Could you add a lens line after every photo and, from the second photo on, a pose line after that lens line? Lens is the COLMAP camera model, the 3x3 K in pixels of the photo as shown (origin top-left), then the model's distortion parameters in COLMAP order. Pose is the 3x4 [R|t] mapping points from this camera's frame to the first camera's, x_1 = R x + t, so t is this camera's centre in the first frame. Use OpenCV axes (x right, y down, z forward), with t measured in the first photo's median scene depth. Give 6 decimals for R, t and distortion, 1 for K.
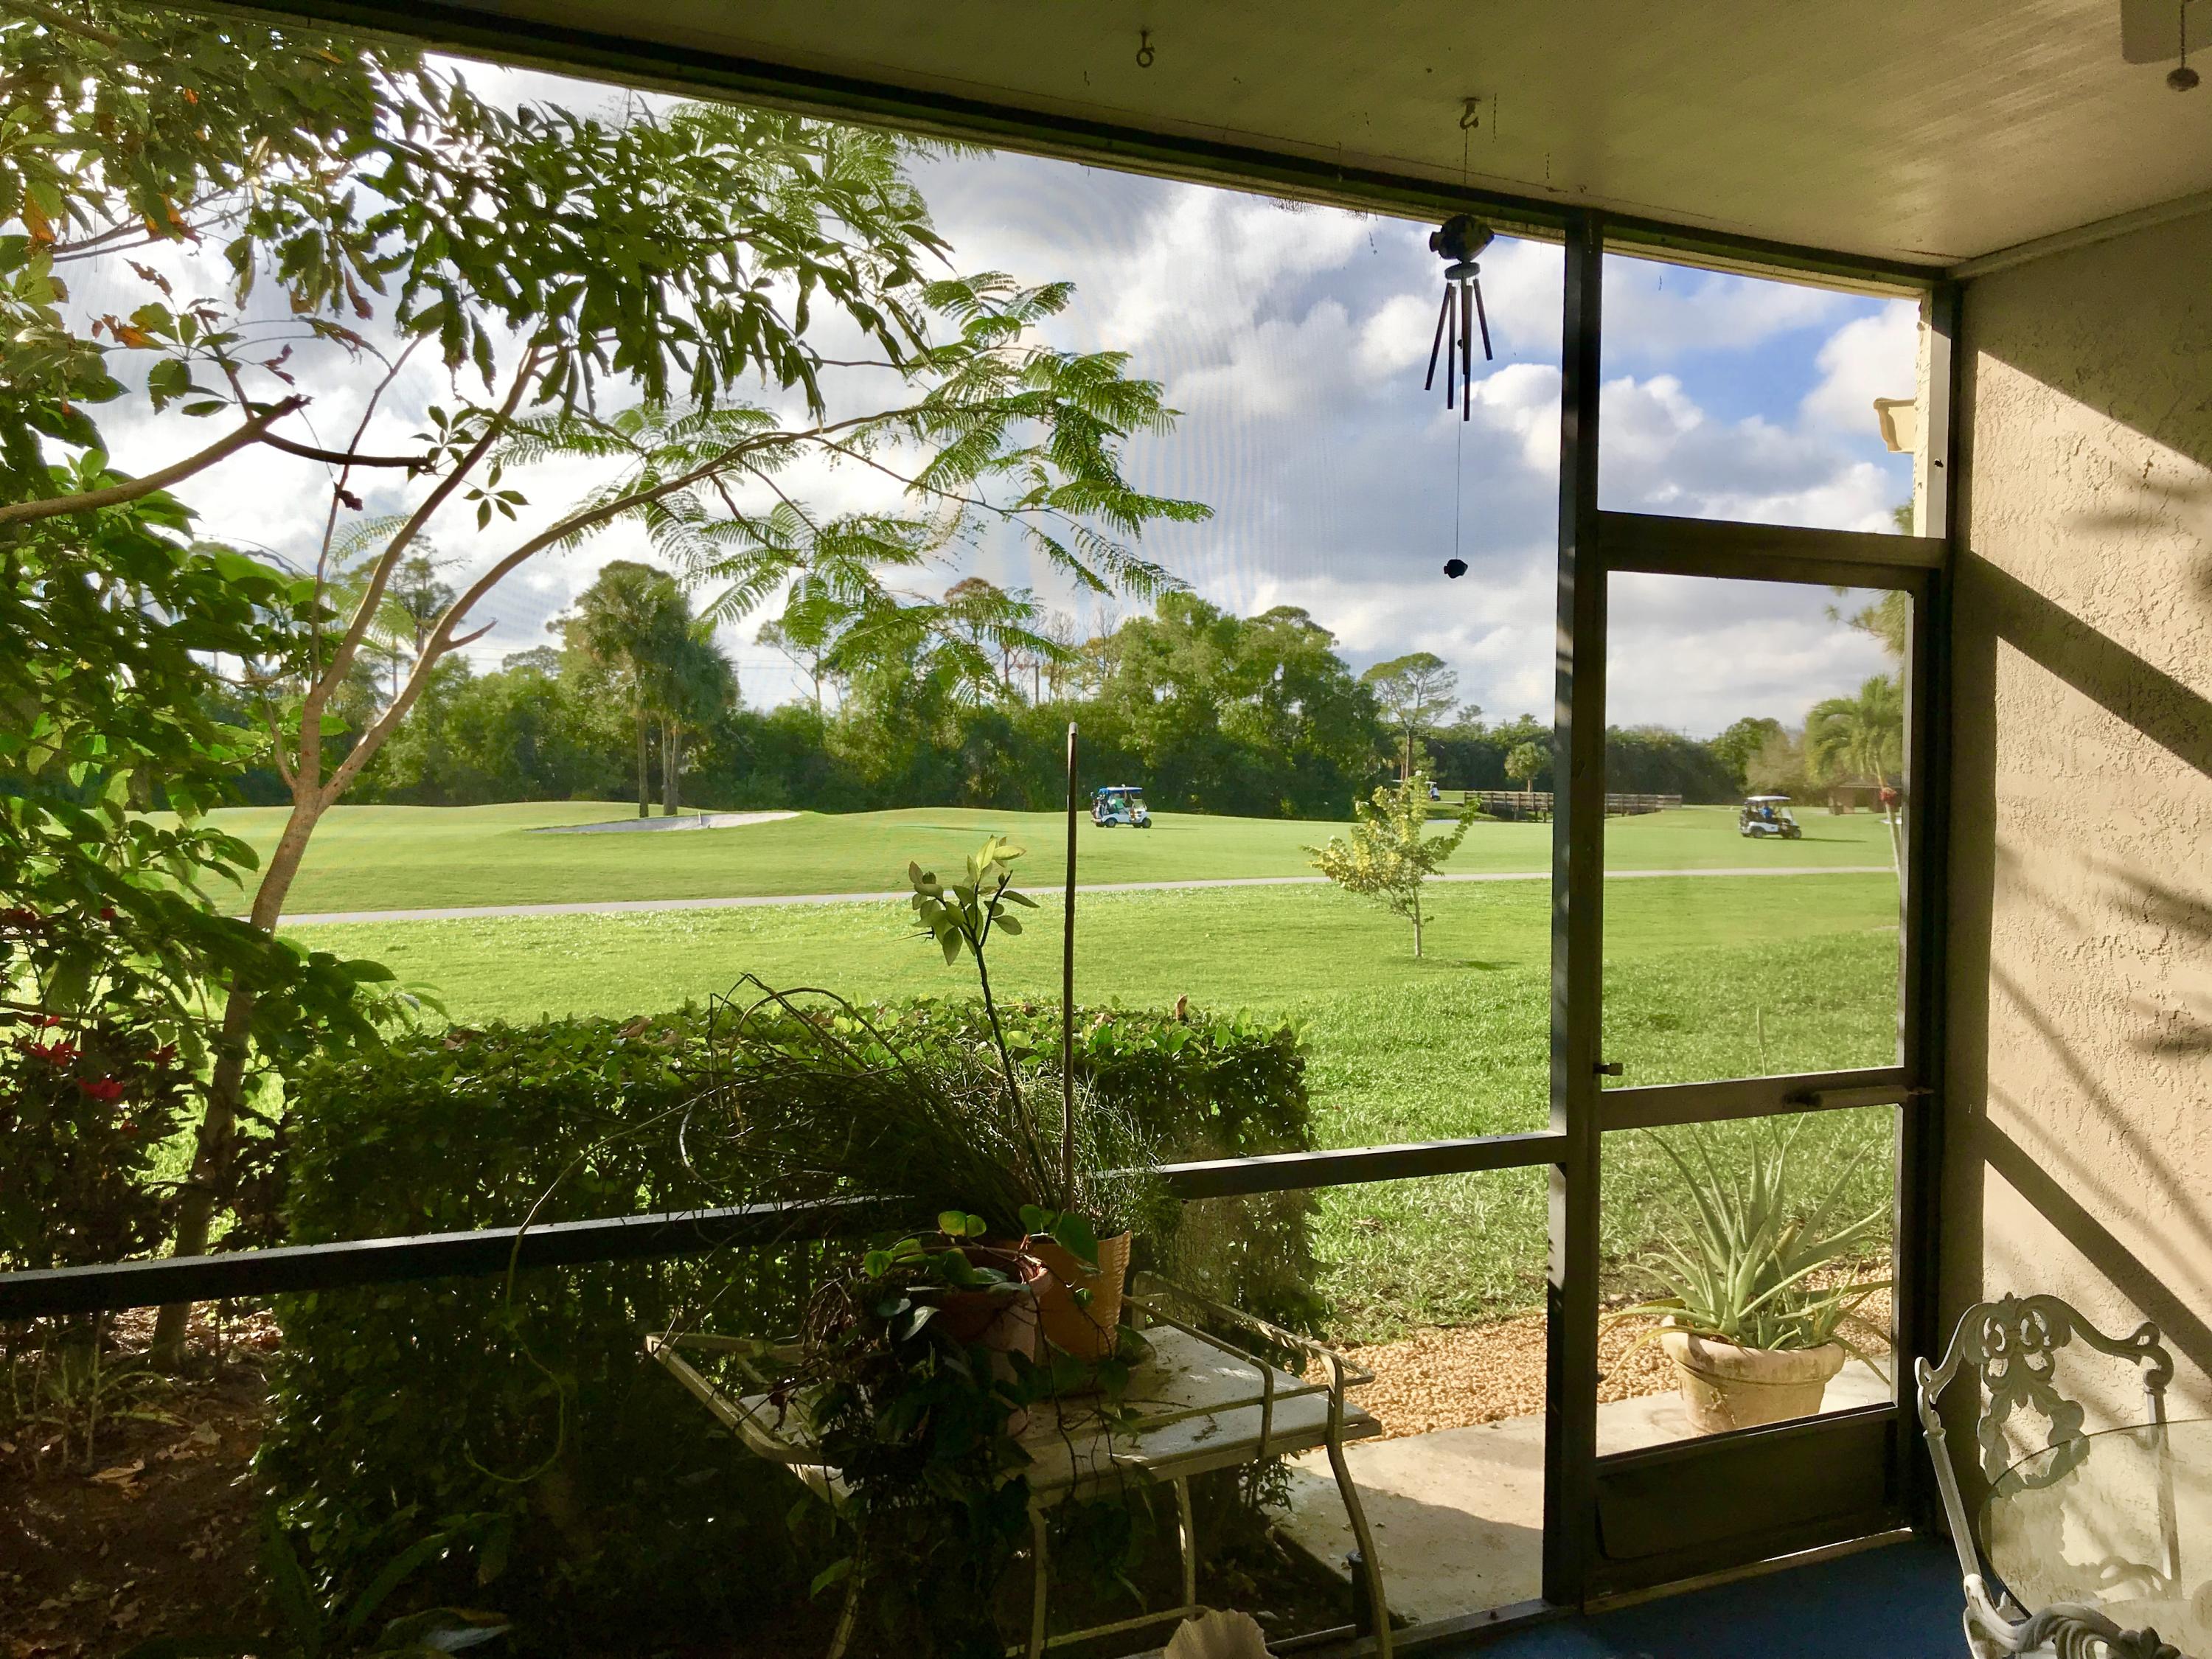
lens RADIAL K [[1839.2, 0, 1152.4], [0, 1839.2, 854.9], [0, 0, 1]] dist [0.045024, -0.038479]
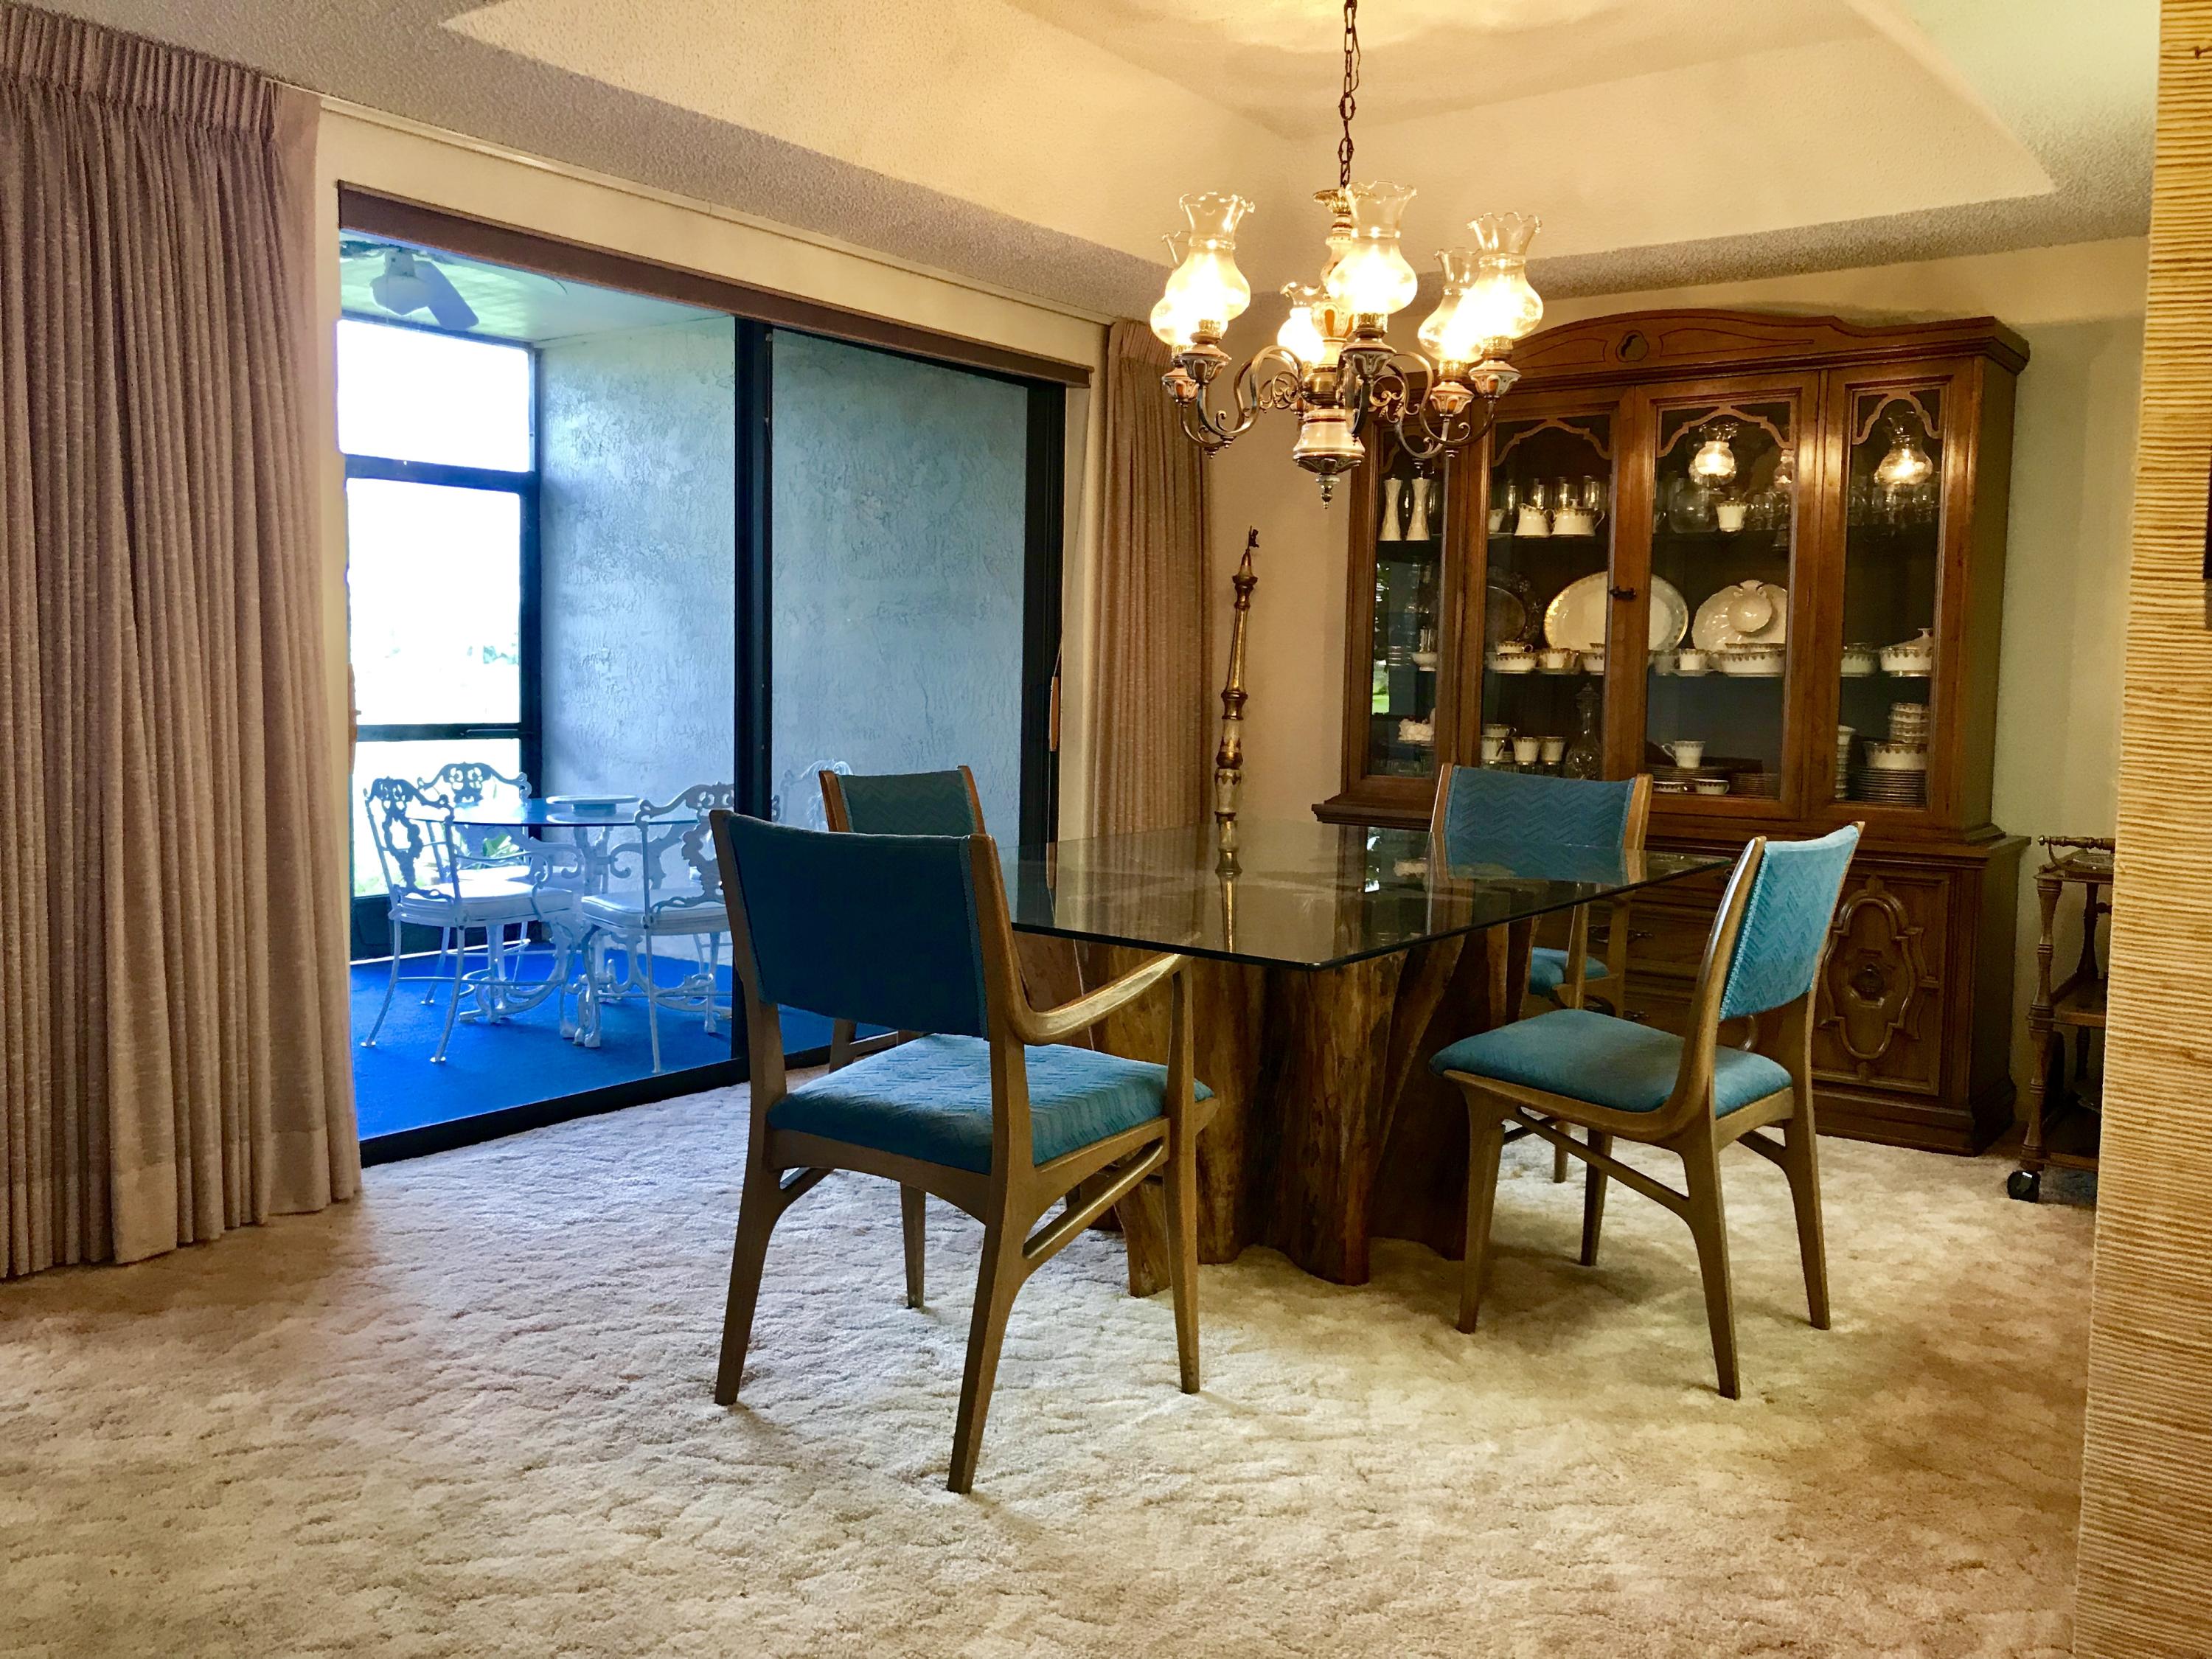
lens RADIAL K [[1839.2, 0, 1096.7], [0, 1839.2, 809.1], [0, 0, 1]] dist [0.045024, -0.038479]
pose [[0.896174, -0.025876, 0.442947, 0.031667], [0.008156, 0.999090, 0.041863, 0.066649], [-0.443627, -0.033904, 0.895570, -0.603378]]
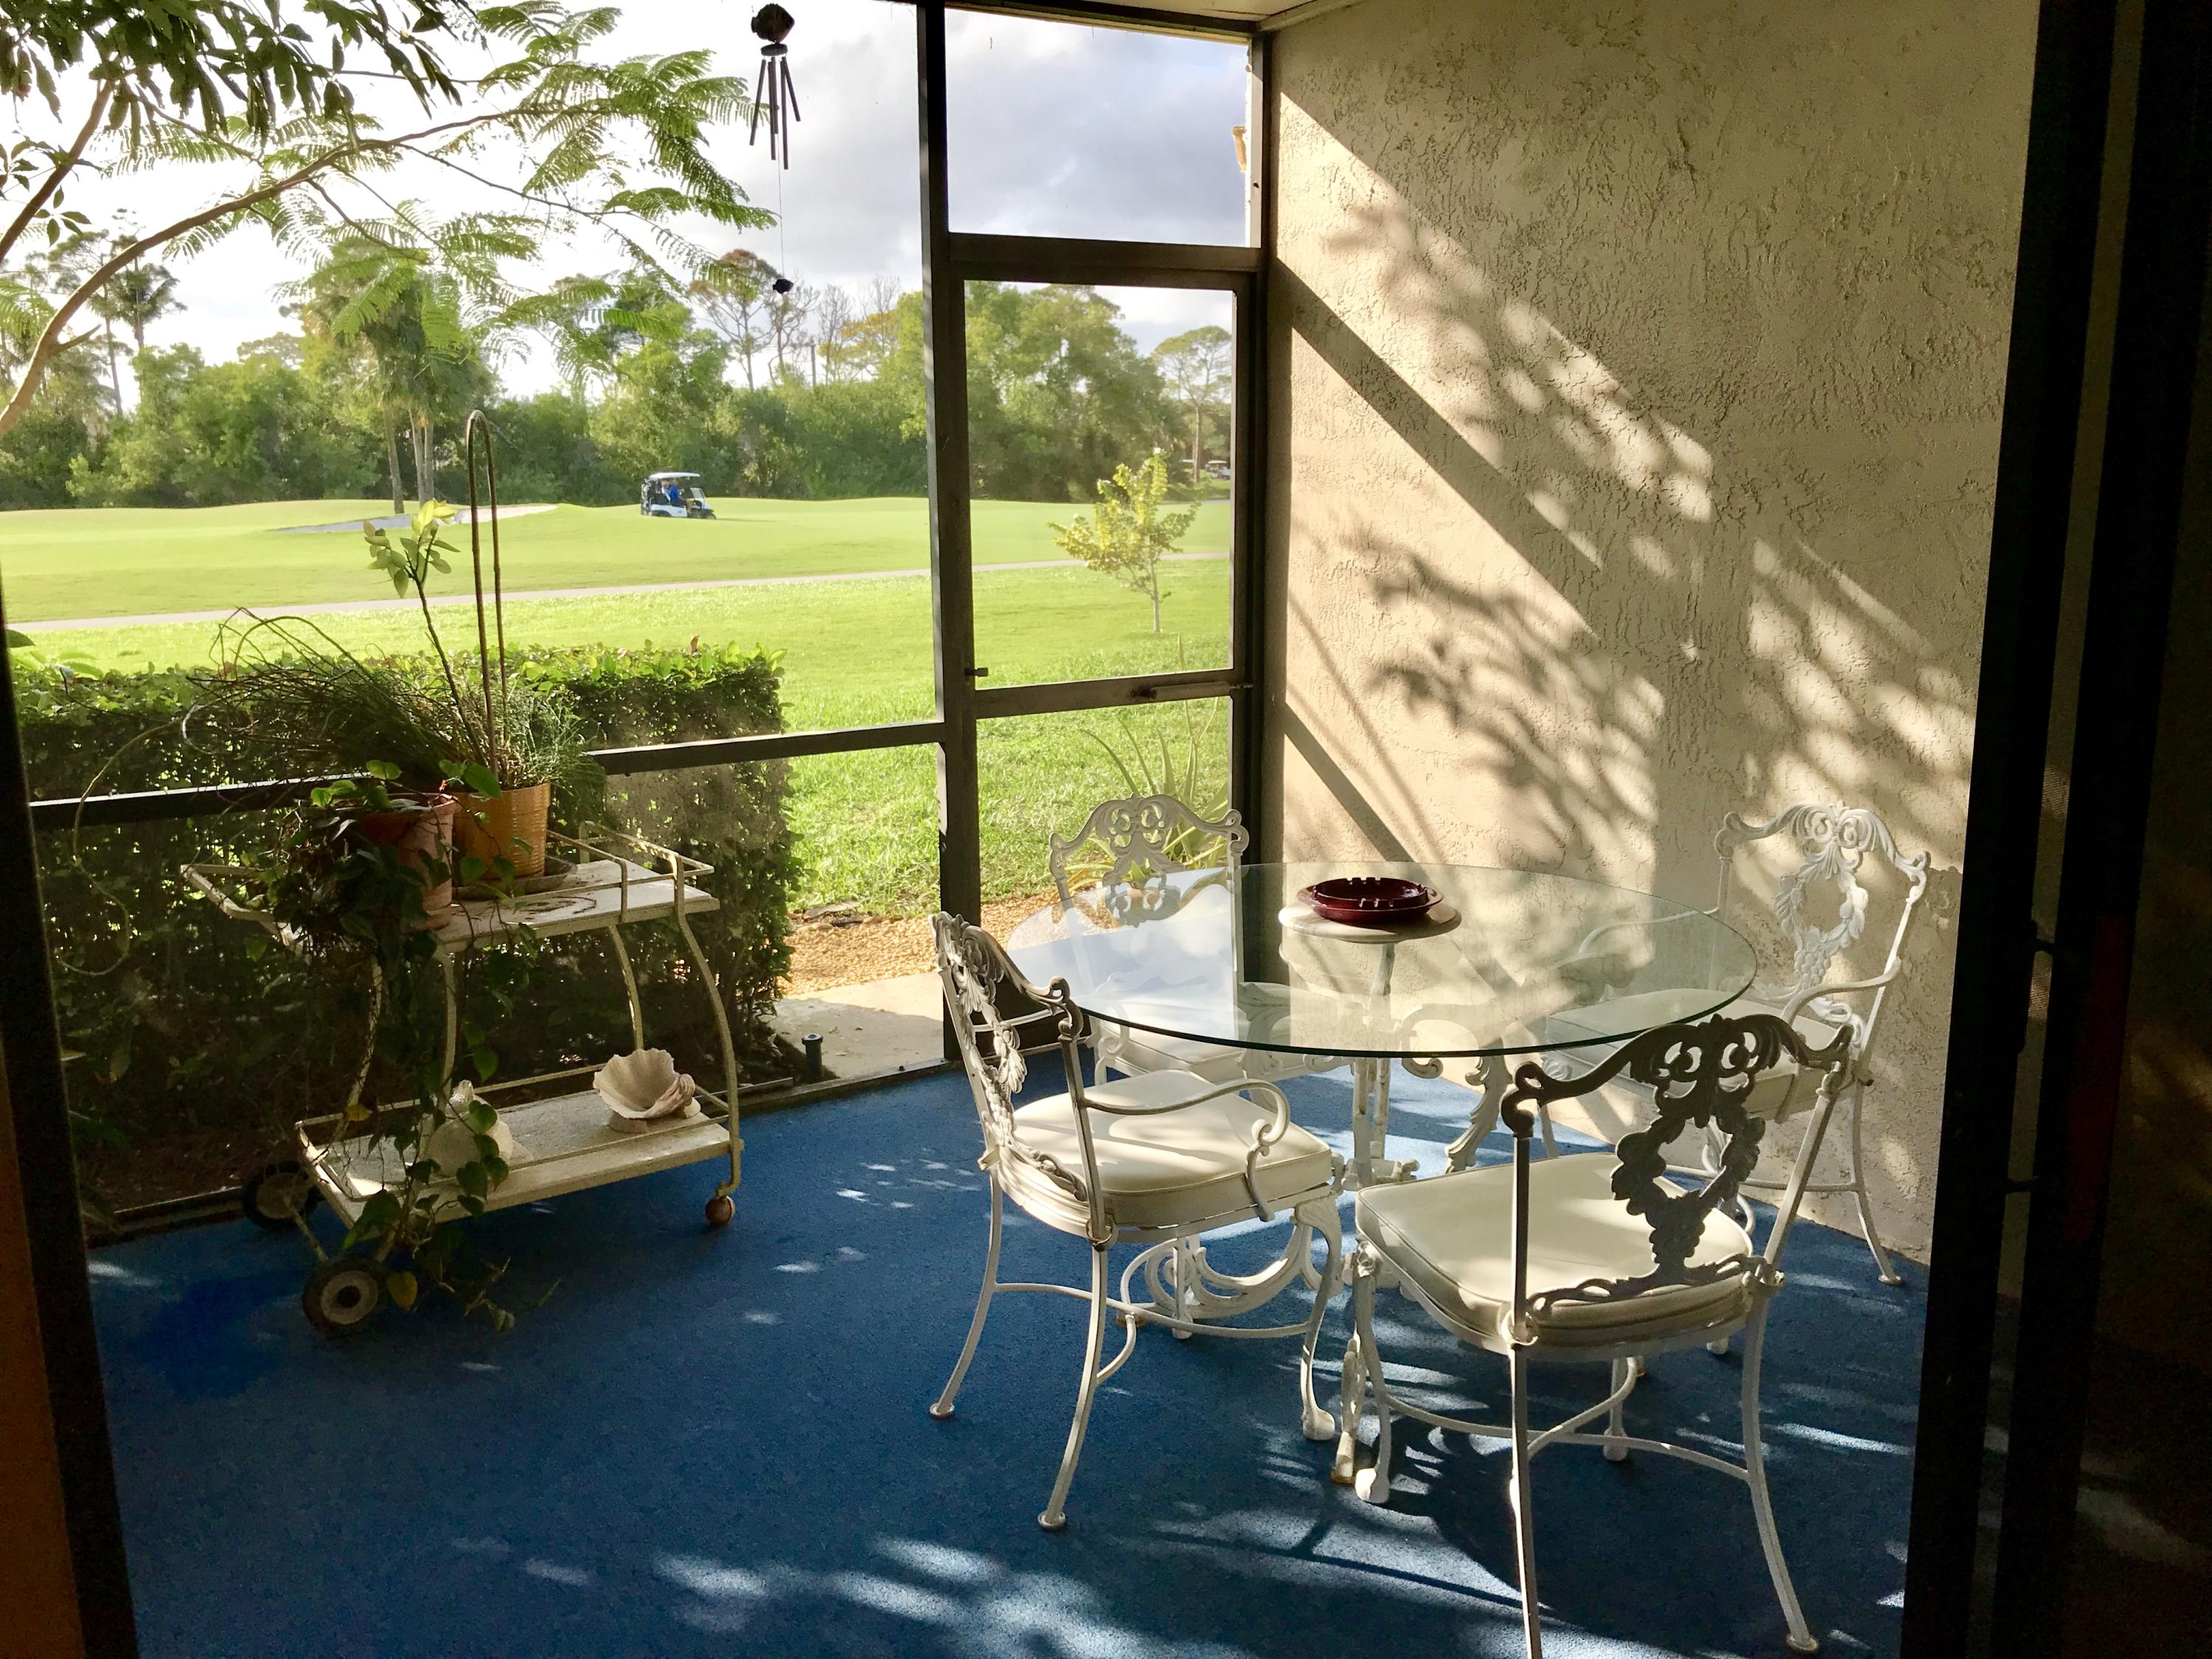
lens RADIAL K [[1839.2, 0, 1114.9], [0, 1839.2, 833.1], [0, 0, 1]] dist [0.045024, -0.038479]
pose [[0.995527, -0.040773, 0.085227, 0.106118], [0.026901, 0.987073, 0.157997, 0.011038], [-0.090568, -0.154997, 0.983755, -0.151892]]
